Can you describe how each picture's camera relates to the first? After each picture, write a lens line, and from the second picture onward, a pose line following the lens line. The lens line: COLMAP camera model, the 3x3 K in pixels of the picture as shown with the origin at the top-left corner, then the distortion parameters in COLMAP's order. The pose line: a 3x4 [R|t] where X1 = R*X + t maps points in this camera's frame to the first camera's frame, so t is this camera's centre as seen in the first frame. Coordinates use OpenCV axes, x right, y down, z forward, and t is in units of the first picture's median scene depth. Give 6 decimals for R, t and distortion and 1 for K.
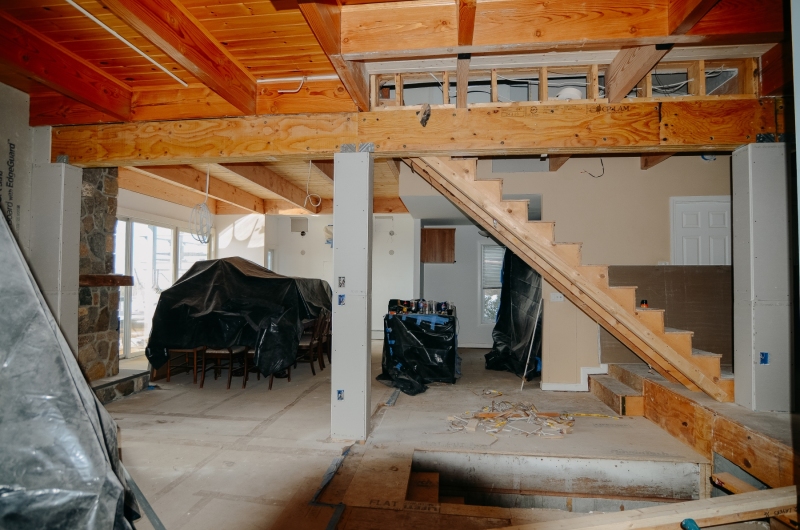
lens RADIAL K [[432.0, 0, 398.2], [0, 432.0, 268.4], [0, 0, 1]] dist [-0.042081, 0.019278]
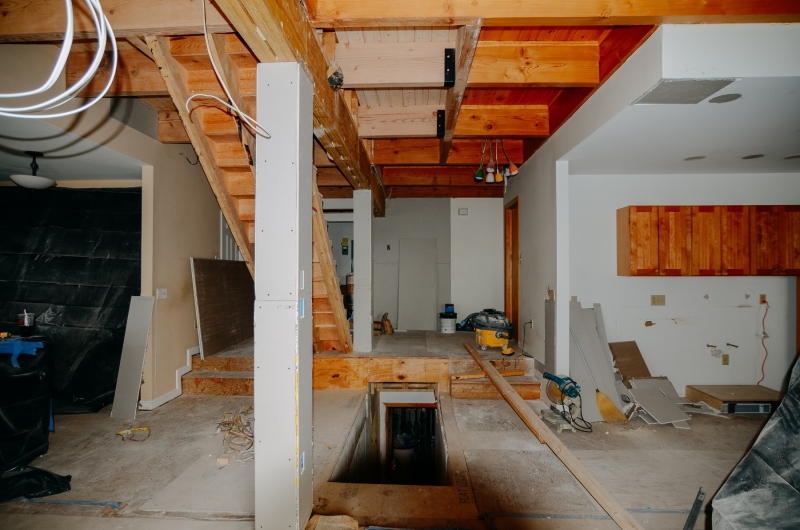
lens RADIAL K [[432.0, 0, 398.2], [0, 432.0, 268.4], [0, 0, 1]] dist [-0.042081, 0.019278]
pose [[-0.077224, 0.004548, 0.997003, -0.671710], [-0.026919, 0.999616, -0.006645, 0.013877], [-0.996650, -0.027351, -0.077072, 0.811567]]
